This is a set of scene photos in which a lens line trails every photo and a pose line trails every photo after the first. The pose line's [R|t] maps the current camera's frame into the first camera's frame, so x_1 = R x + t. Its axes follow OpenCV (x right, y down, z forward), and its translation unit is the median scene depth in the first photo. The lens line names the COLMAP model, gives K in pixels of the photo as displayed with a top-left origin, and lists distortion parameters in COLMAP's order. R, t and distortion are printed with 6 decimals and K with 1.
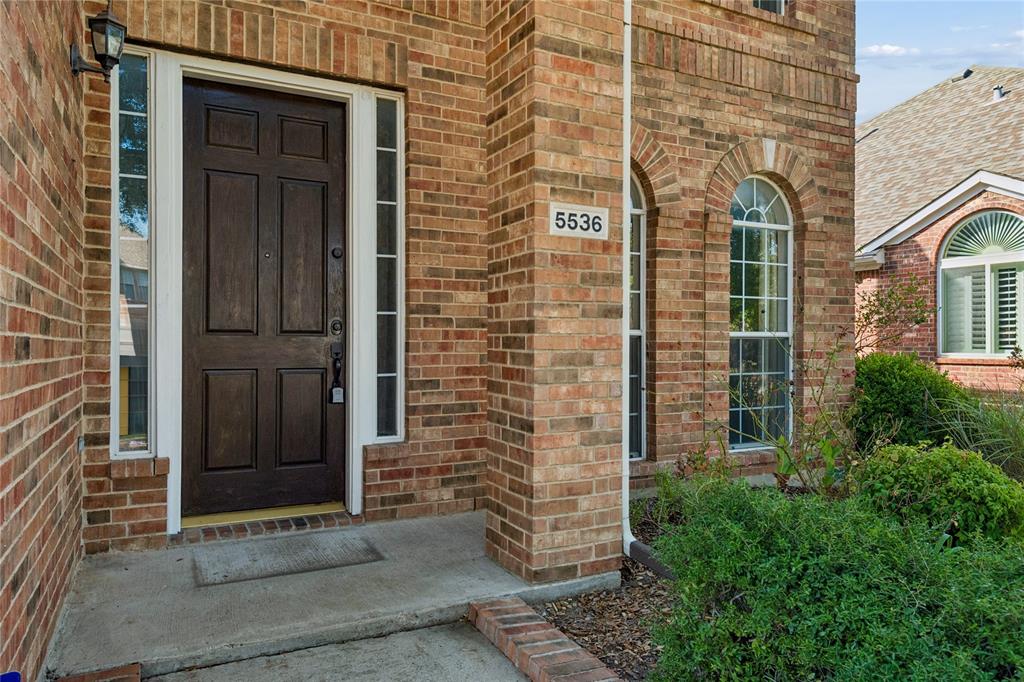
lens RADIAL K [[684.8, 0, 510.3], [0, 684.8, 342.4], [0, 0, 1]] dist [0.009640, 0.002712]
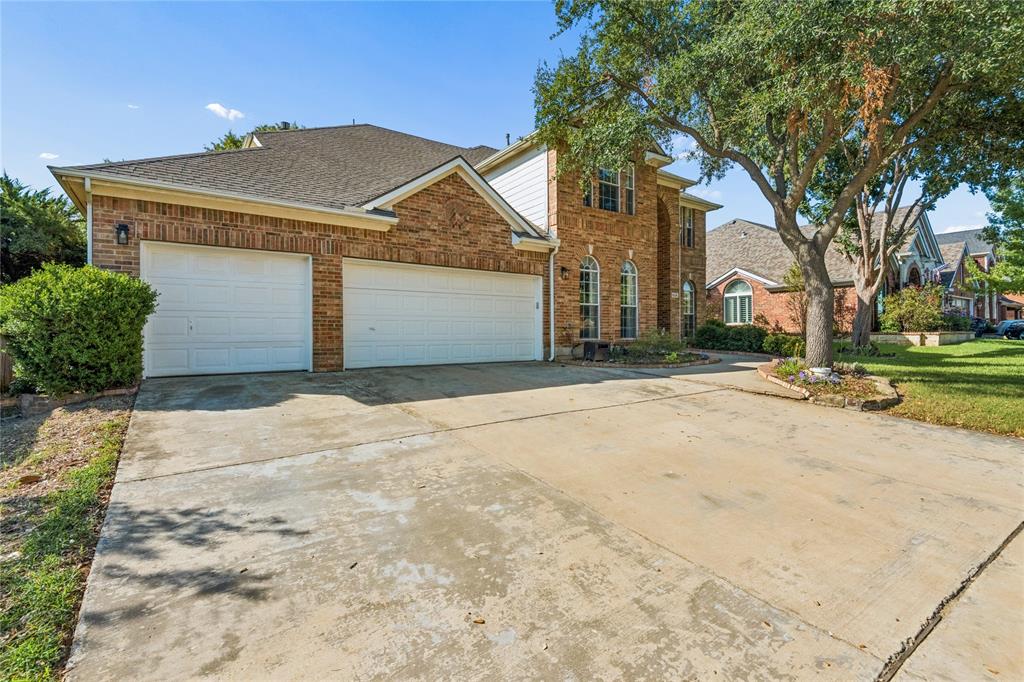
lens RADIAL K [[472.4, 0, 514.9], [0, 472.4, 340.0], [0, 0, 1]] dist [0.005544, -0.000261]
pose [[0.990809, -0.005219, 0.135165, -0.617935], [0.004122, 0.999956, 0.008397, 0.067327], [-0.135203, -0.007762, 0.990787, -1.016206]]
